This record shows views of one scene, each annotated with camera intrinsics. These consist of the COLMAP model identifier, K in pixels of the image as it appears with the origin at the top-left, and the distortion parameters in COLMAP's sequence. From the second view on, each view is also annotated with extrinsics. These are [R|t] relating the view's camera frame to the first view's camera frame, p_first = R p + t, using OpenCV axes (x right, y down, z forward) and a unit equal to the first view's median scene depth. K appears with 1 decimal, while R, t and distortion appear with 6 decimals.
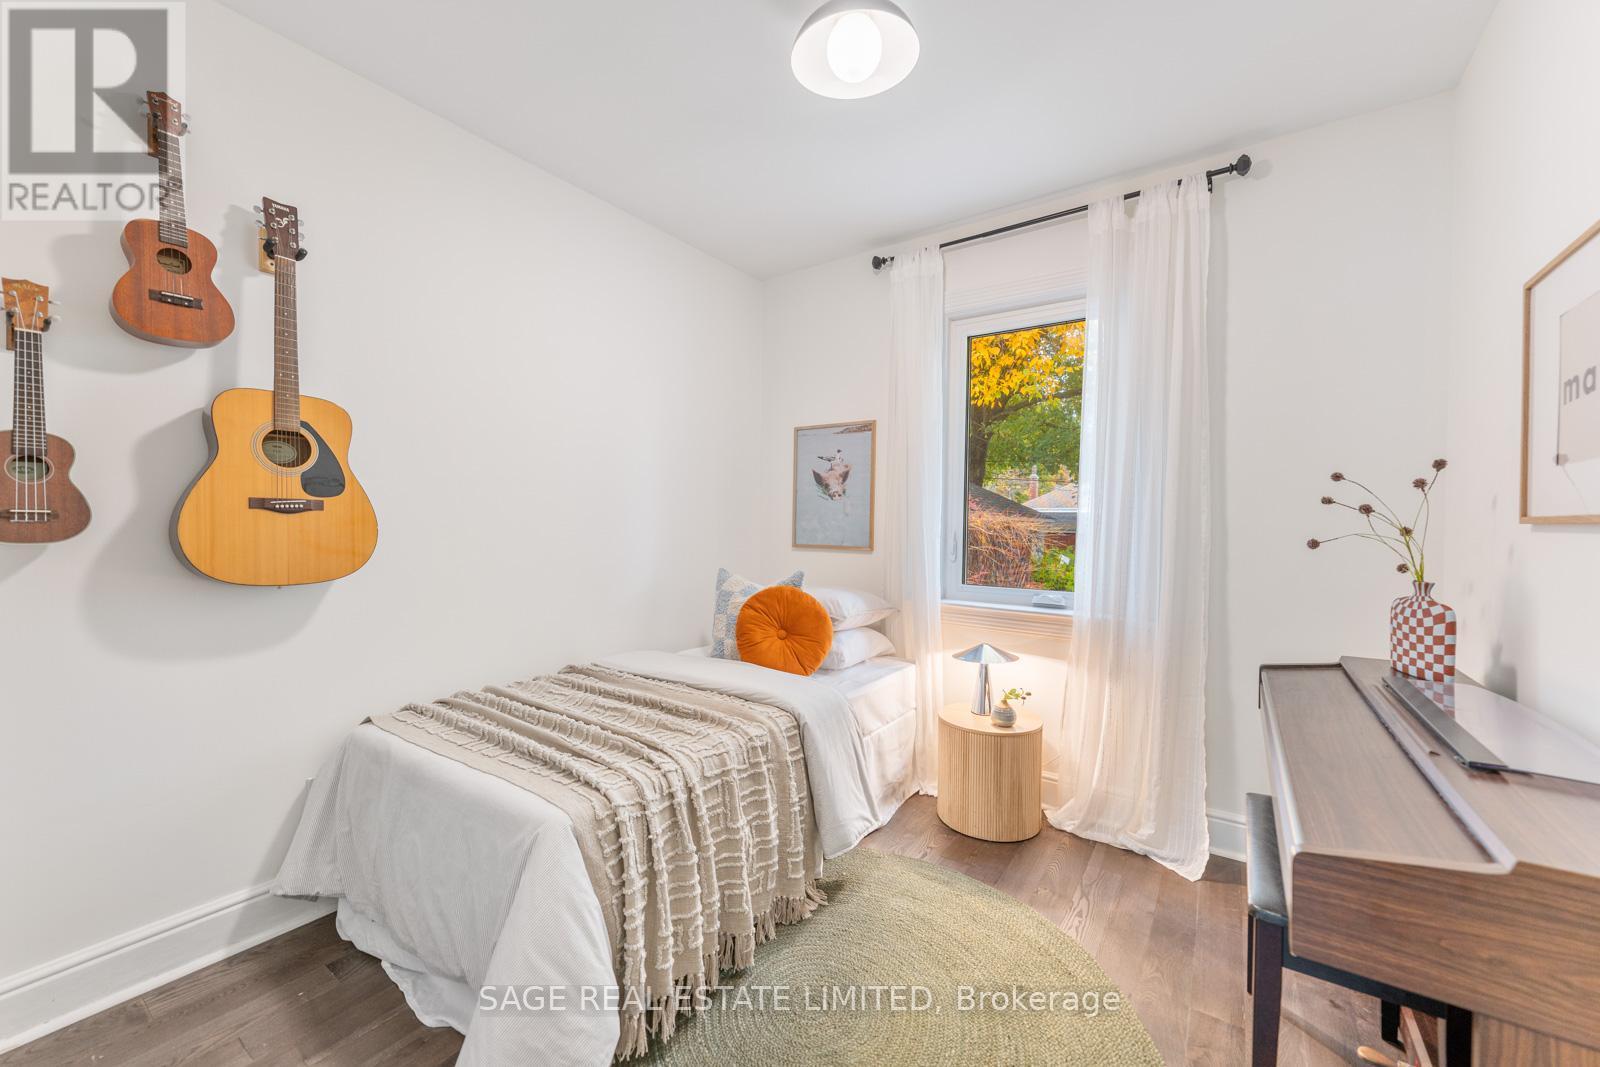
lens RADIAL K [[622.9, 0, 810.3], [0, 622.9, 533.2], [0, 0, 1]] dist [0.003811, -0.001196]
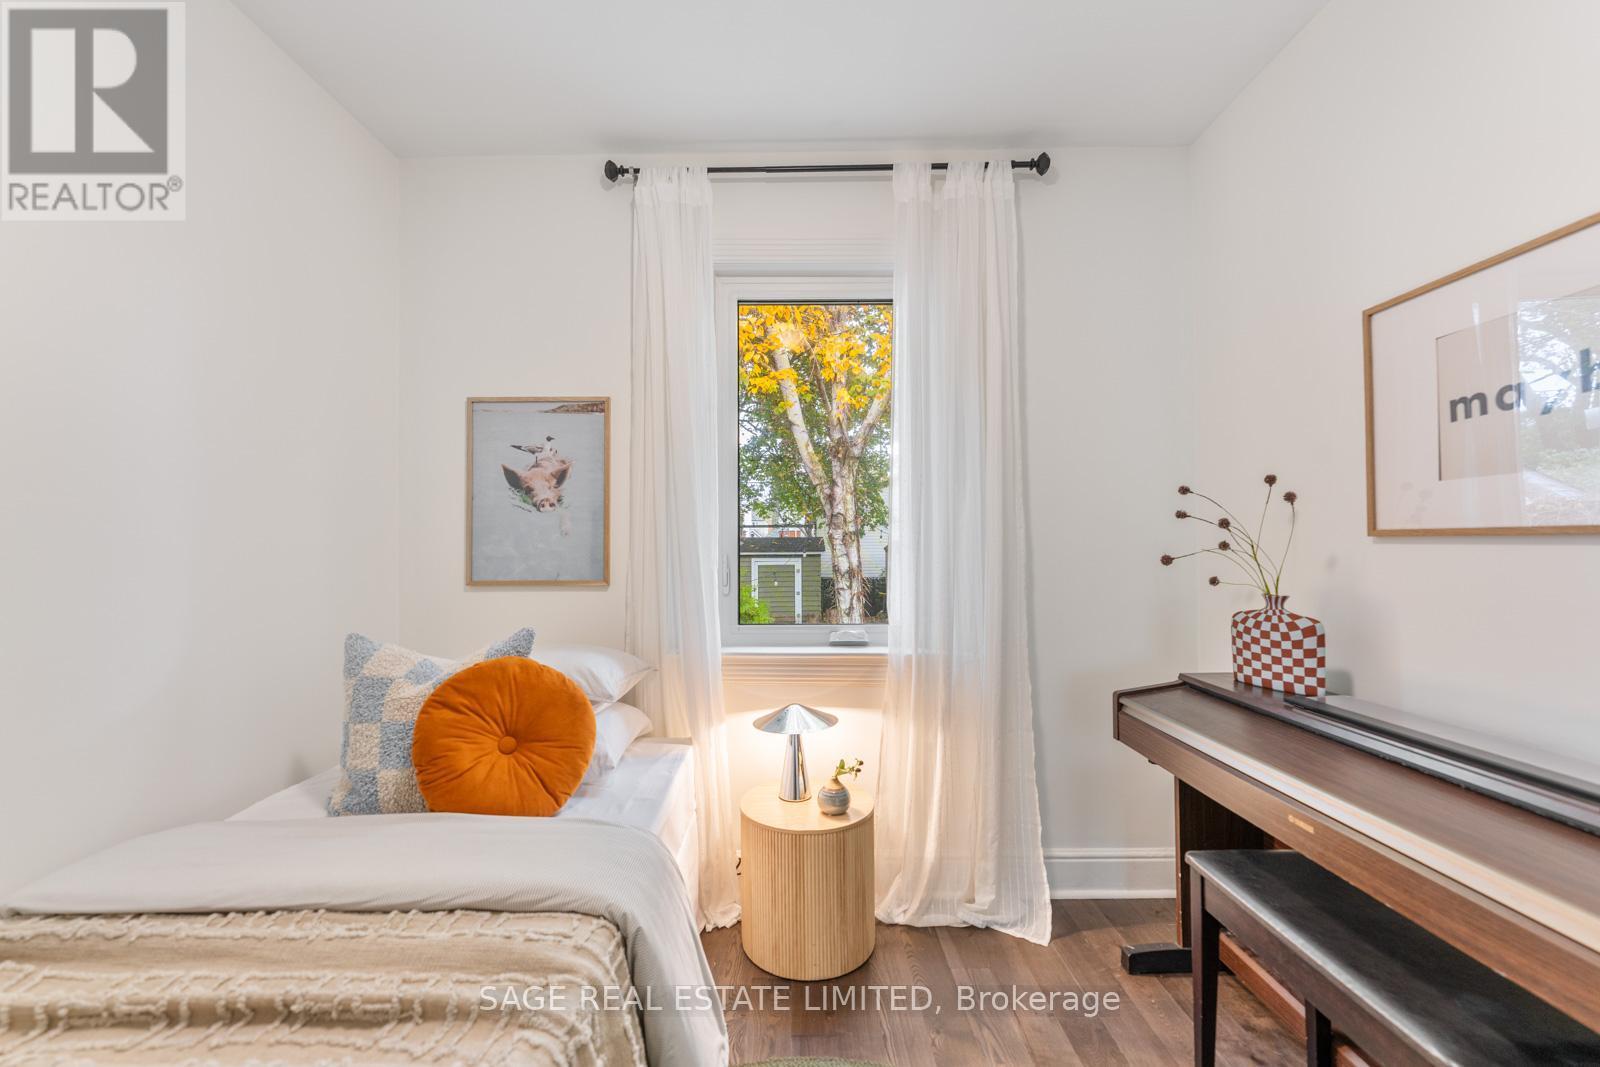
lens RADIAL K [[637.5, 0, 788.6], [0, 637.5, 535.5], [0, 0, 1]] dist [0.001879, 0.000097]
pose [[0.829428, -0.010730, 0.558510, -0.162931], [0.024552, 0.999550, -0.017258, -0.012951], [-0.558074, 0.028027, 0.829318, 0.383643]]
